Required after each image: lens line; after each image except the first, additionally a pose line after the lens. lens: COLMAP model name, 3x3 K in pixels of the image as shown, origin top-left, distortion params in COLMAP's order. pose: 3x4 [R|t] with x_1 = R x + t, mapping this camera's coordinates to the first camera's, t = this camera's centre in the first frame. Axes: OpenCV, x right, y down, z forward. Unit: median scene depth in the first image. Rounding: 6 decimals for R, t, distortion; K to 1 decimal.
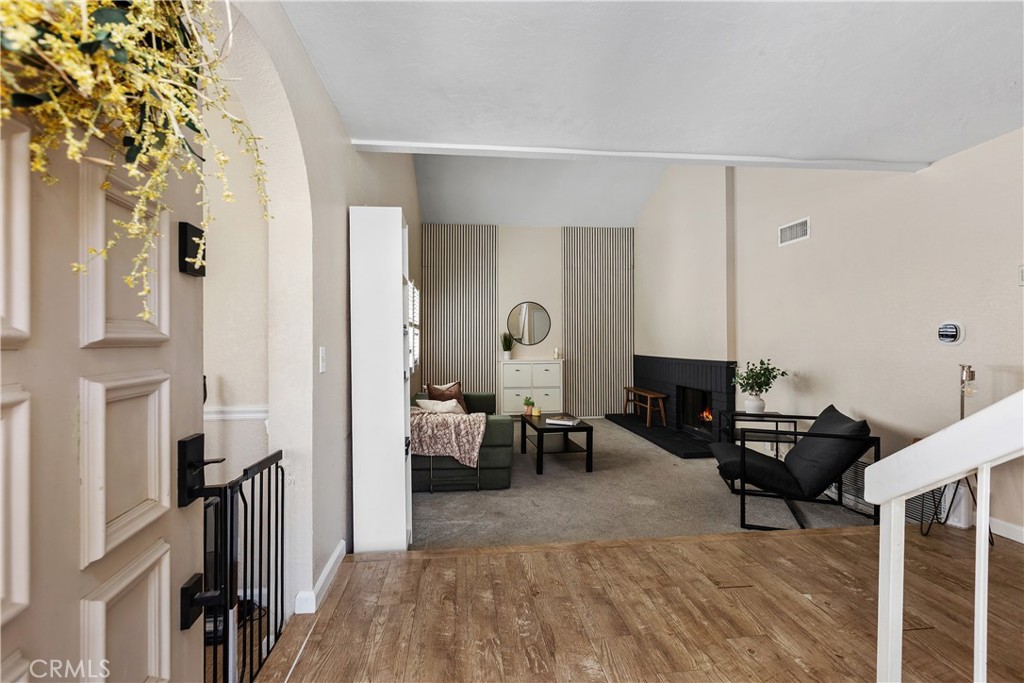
lens RADIAL K [[465.3, 0, 511.8], [0, 465.3, 343.4], [0, 0, 1]] dist [0.002426, 0.000876]
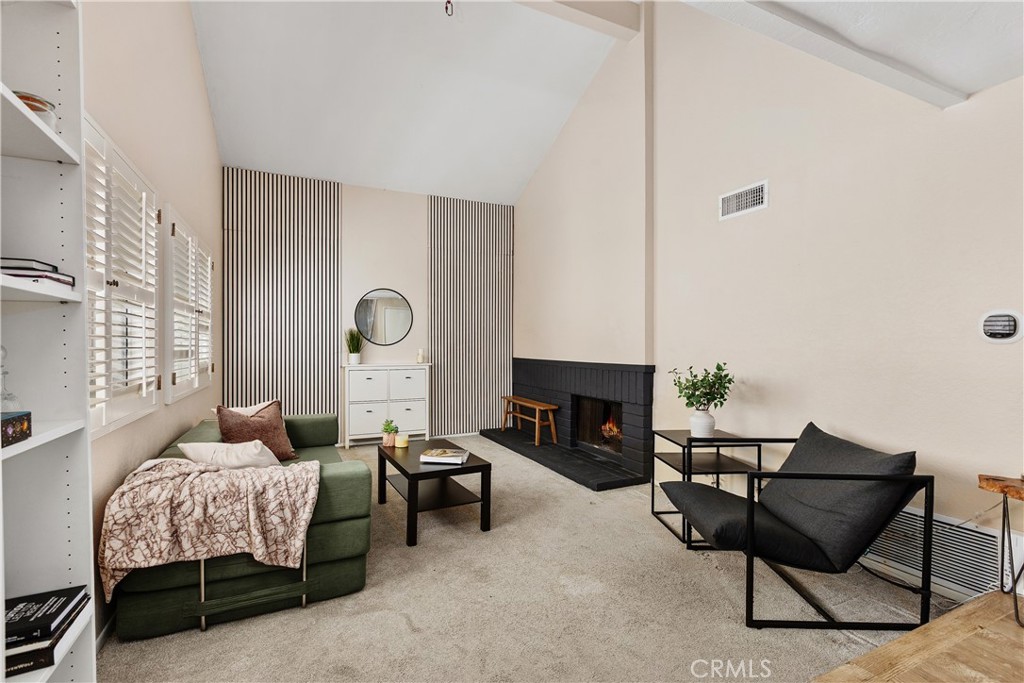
lens RADIAL K [[465.3, 0, 513.9], [0, 465.3, 352.1], [0, 0, 1]] dist [0.002426, 0.000876]
pose [[0.946751, 0.000347, 0.321968, -0.013316], [-0.004192, 0.999928, 0.011250, 0.008554], [-0.321941, -0.012000, 0.946684, 0.360097]]
